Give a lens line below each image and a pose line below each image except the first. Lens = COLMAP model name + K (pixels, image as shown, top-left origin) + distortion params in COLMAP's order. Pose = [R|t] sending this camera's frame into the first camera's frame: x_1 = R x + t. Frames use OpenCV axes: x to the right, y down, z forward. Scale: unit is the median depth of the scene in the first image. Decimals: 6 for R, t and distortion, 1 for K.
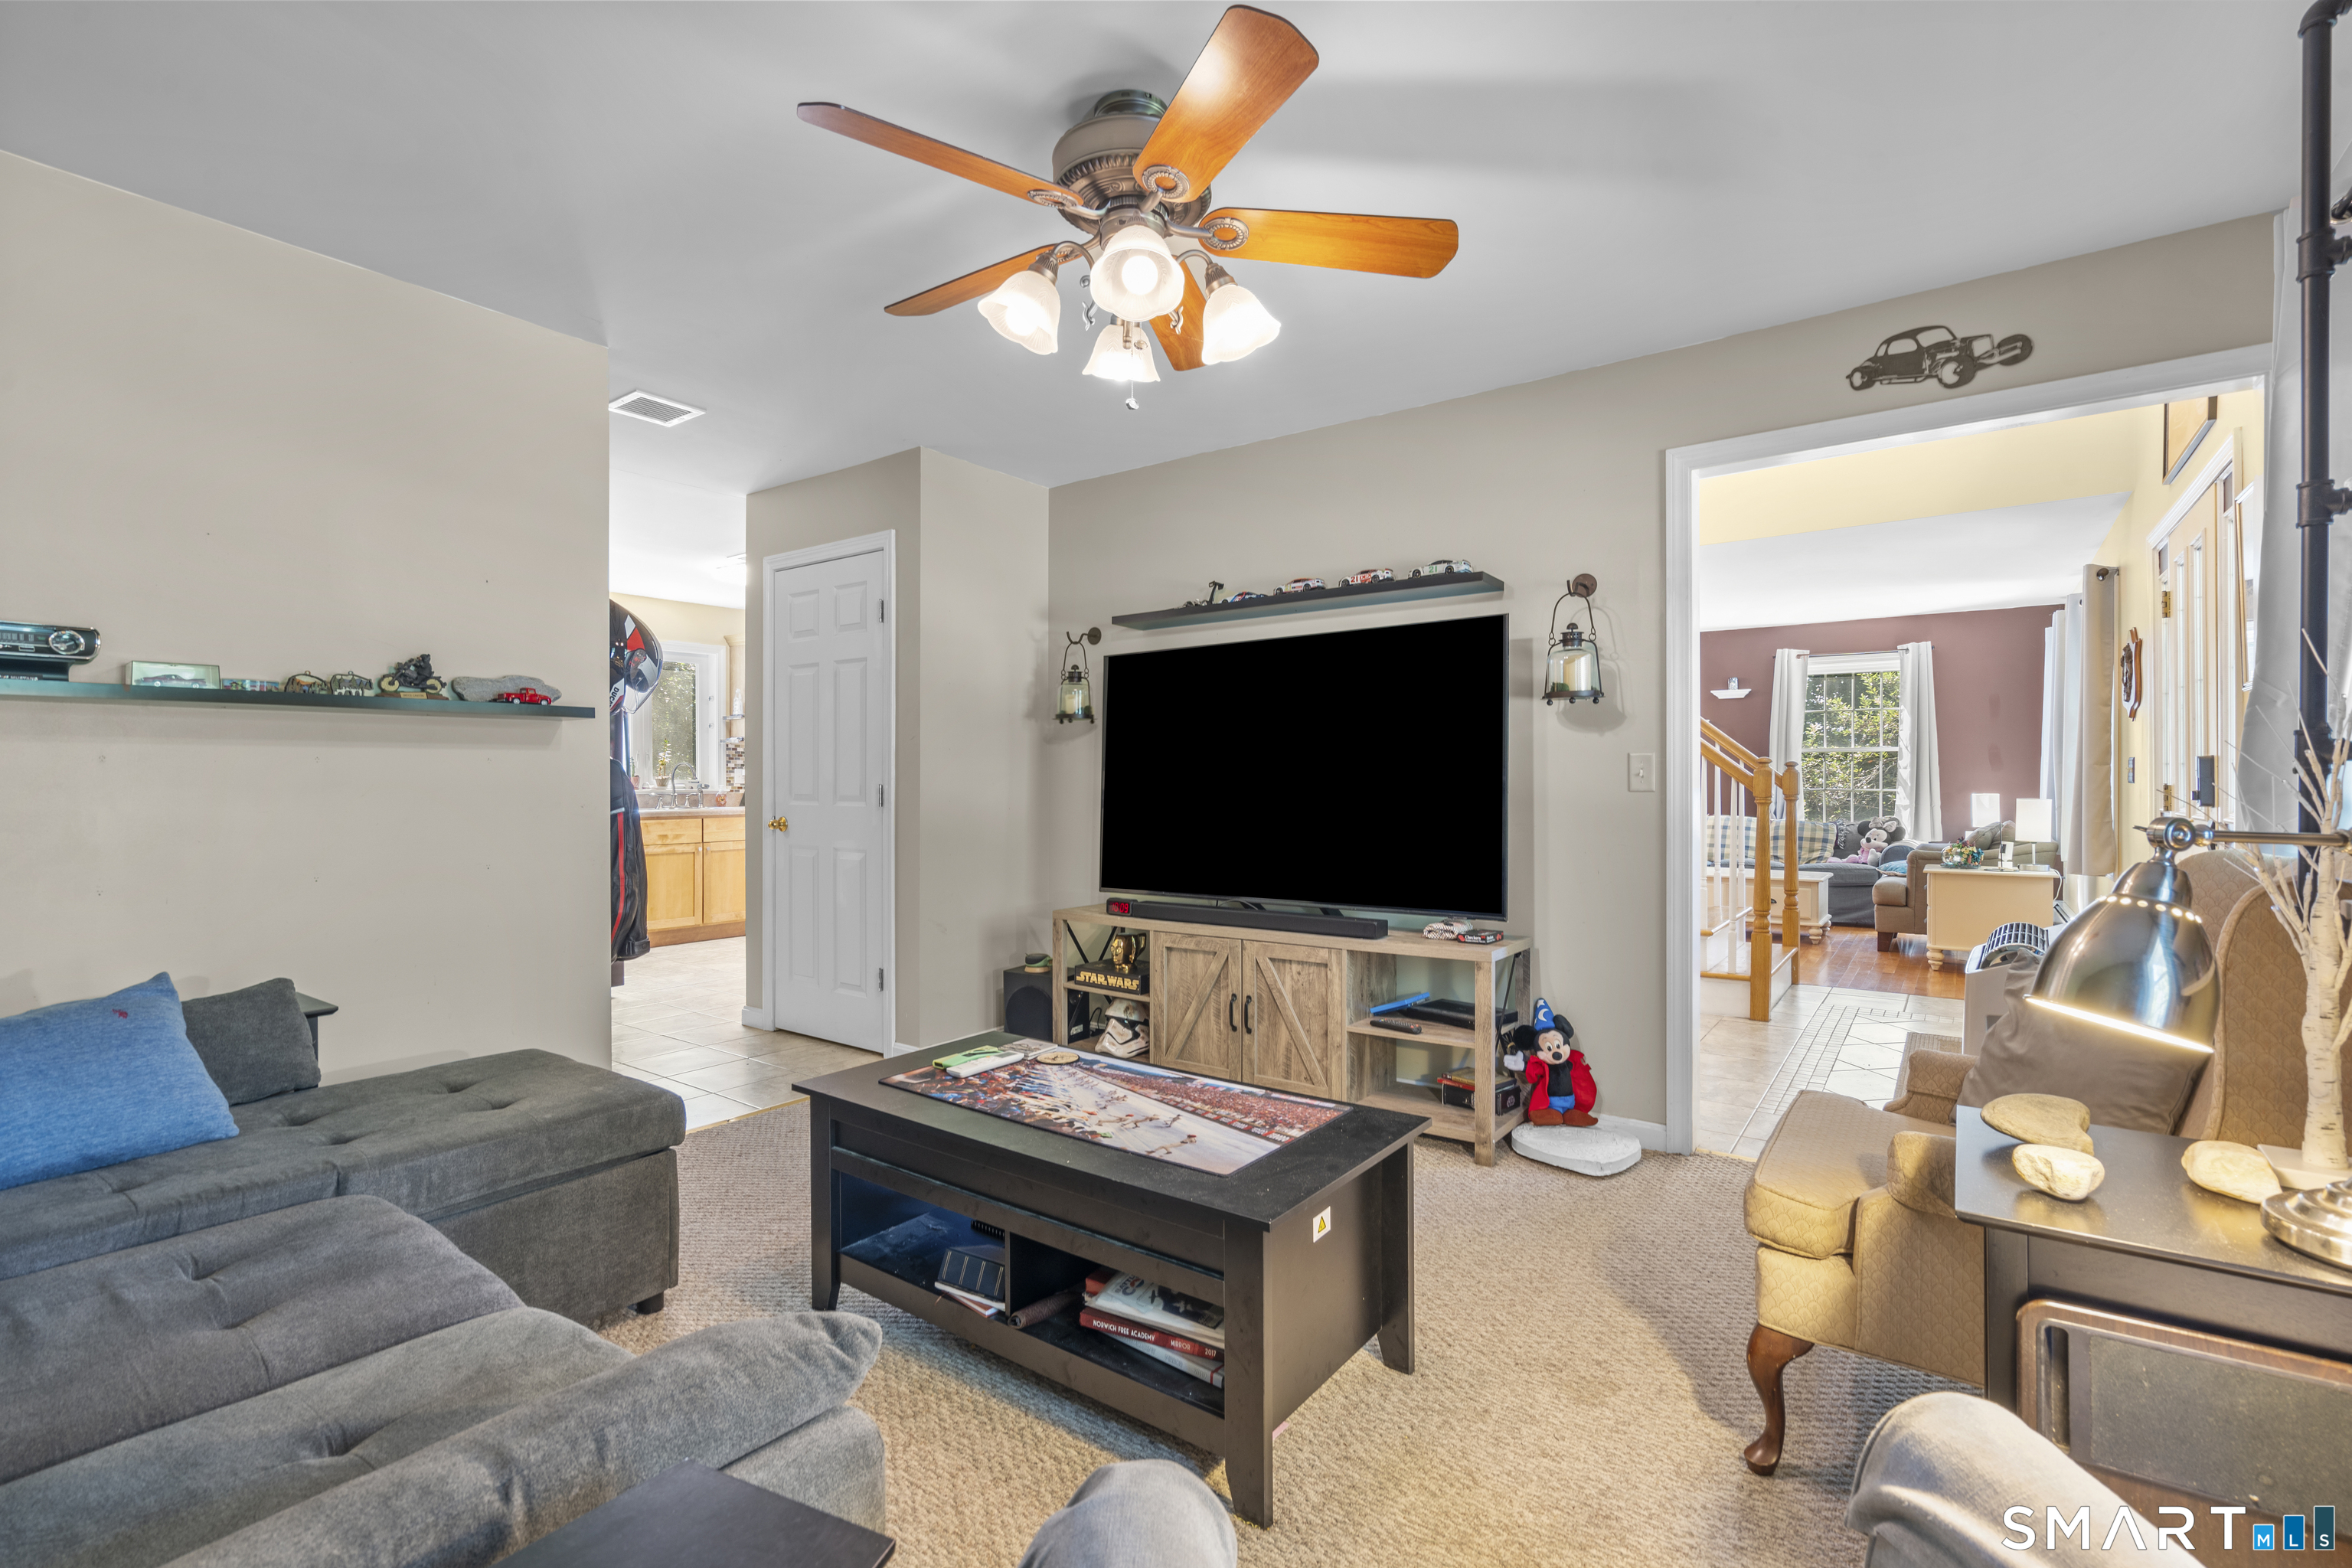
lens RADIAL K [[1053.2, 0, 1180.6], [0, 1053.2, 785.5], [0, 0, 1]] dist [-0.011658, 0.006752]
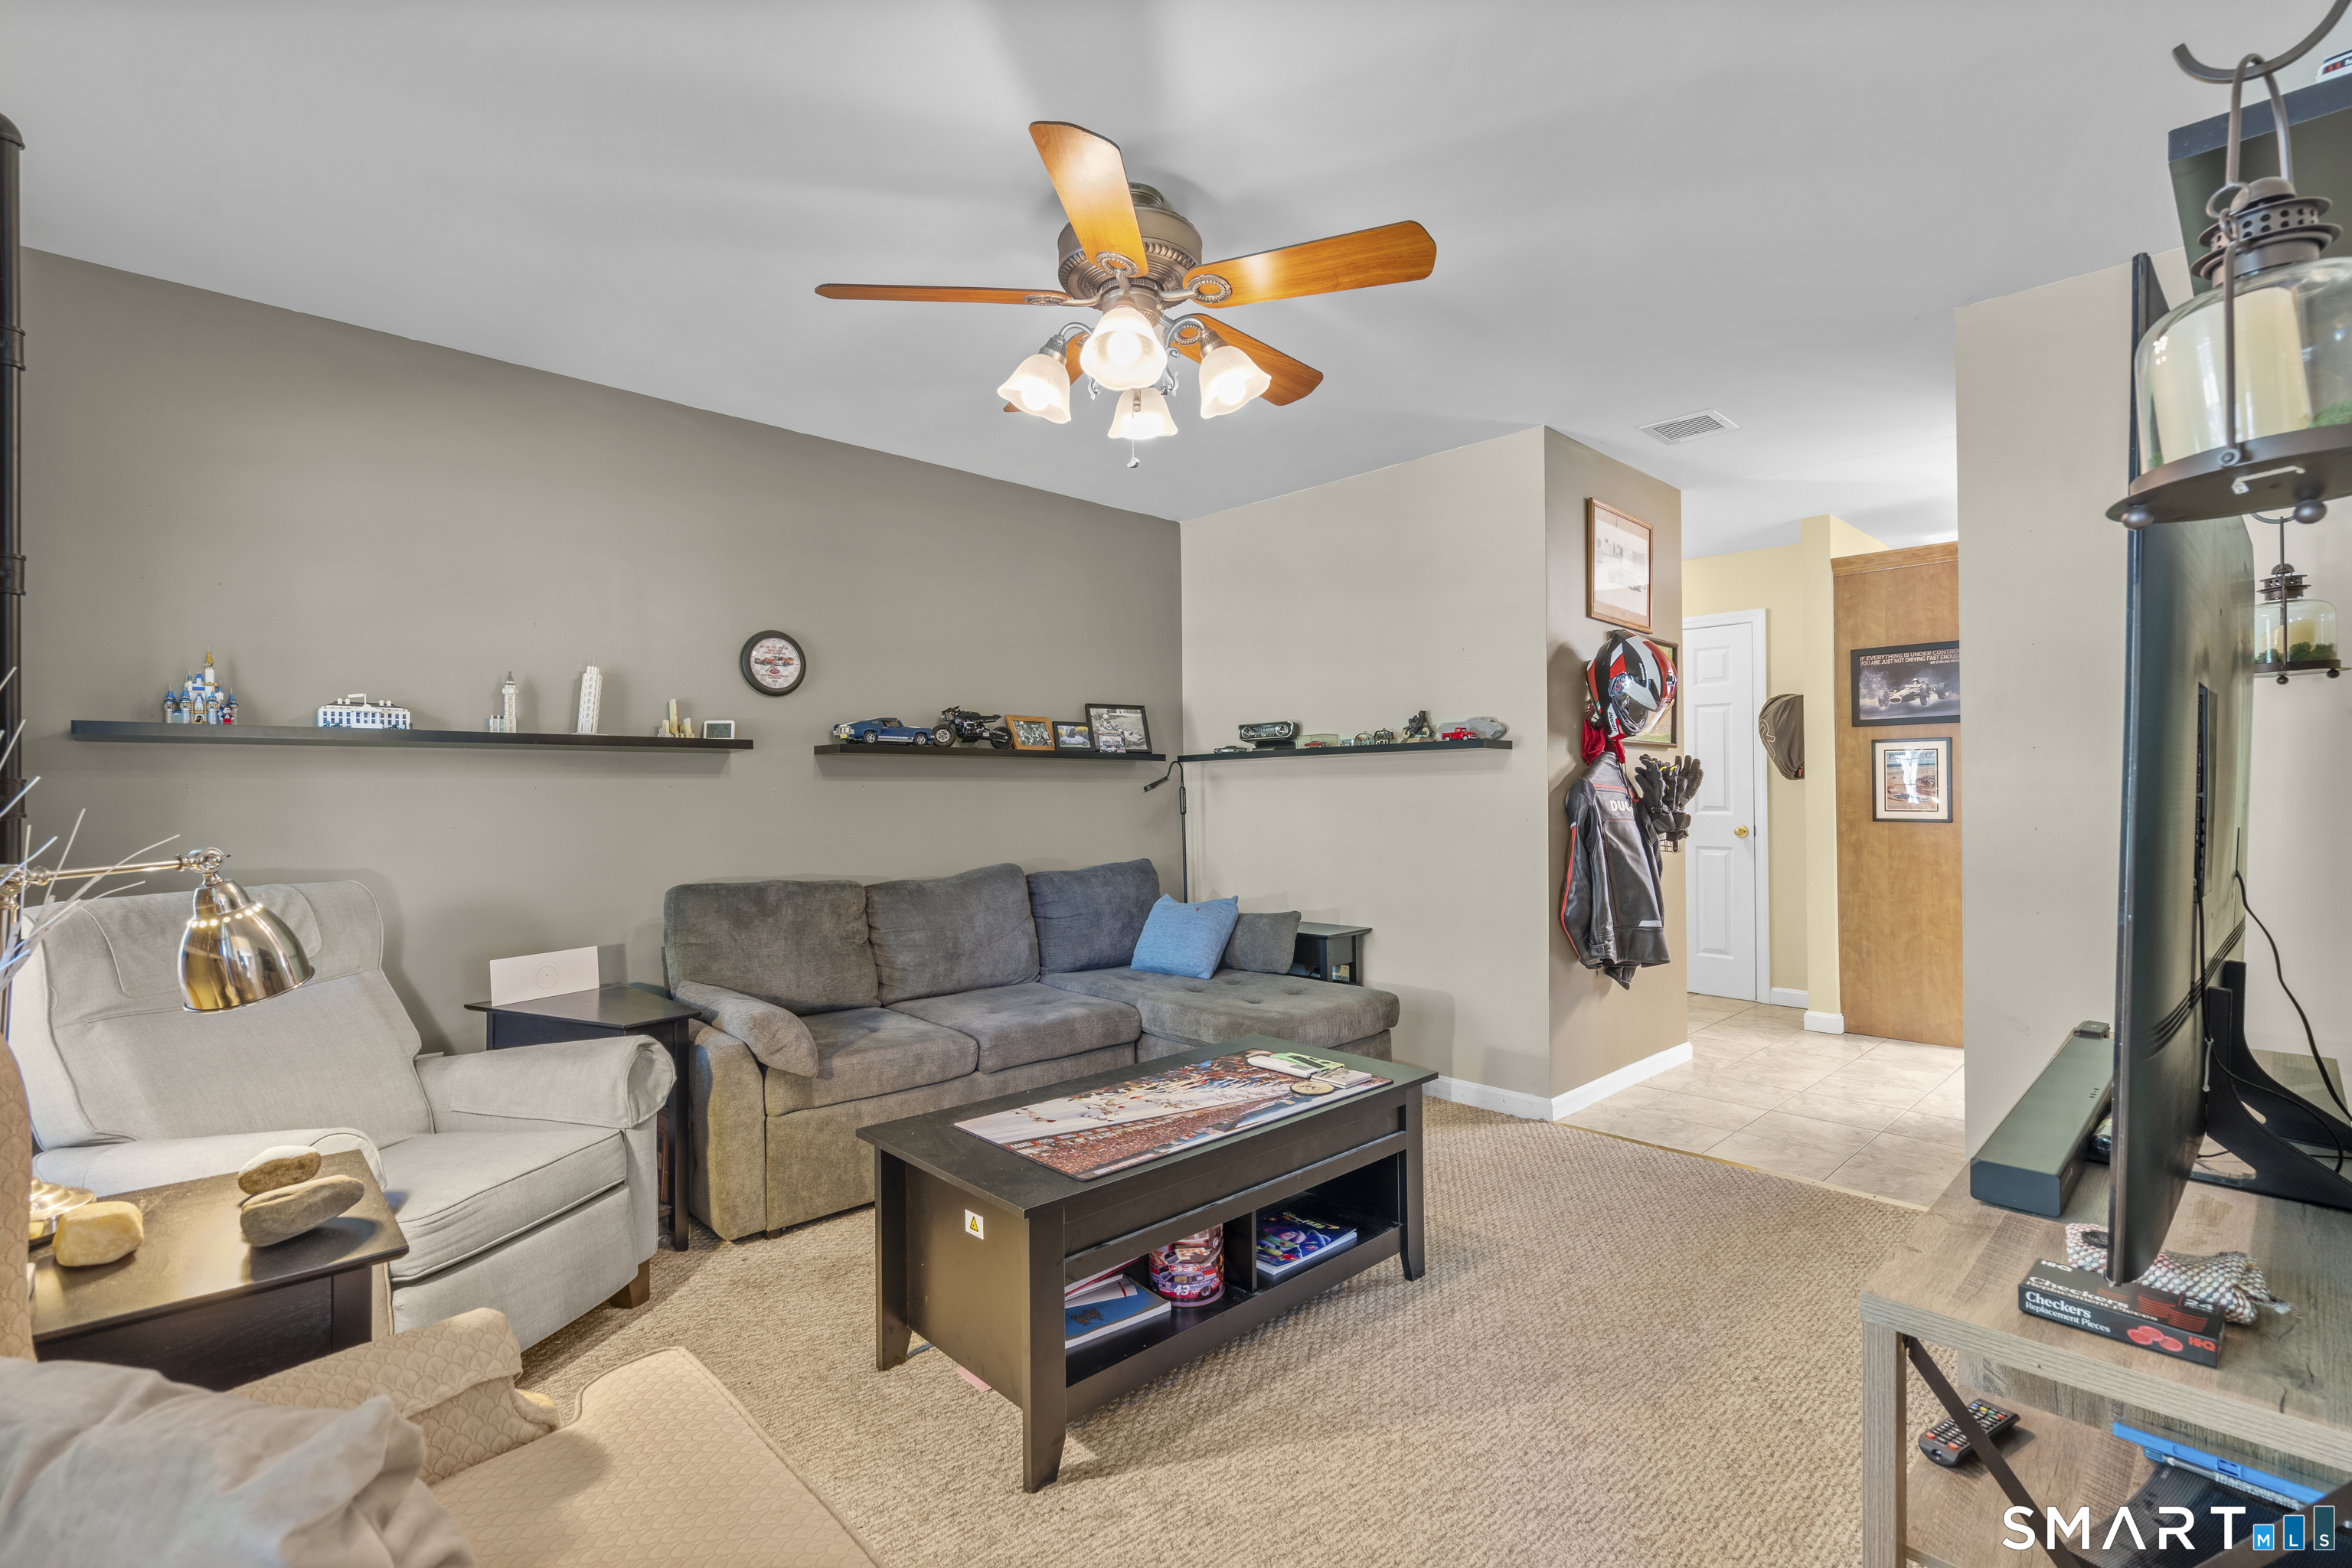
lens RADIAL K [[1053.2, 0, 1180.6], [0, 1053.2, 785.5], [0, 0, 1]] dist [-0.011658, 0.006752]
pose [[-0.180003, -0.002085, -0.983664, 1.026580], [0.006943, 0.999970, -0.003390, -0.026453], [0.983642, -0.007440, -0.179983, 1.239149]]
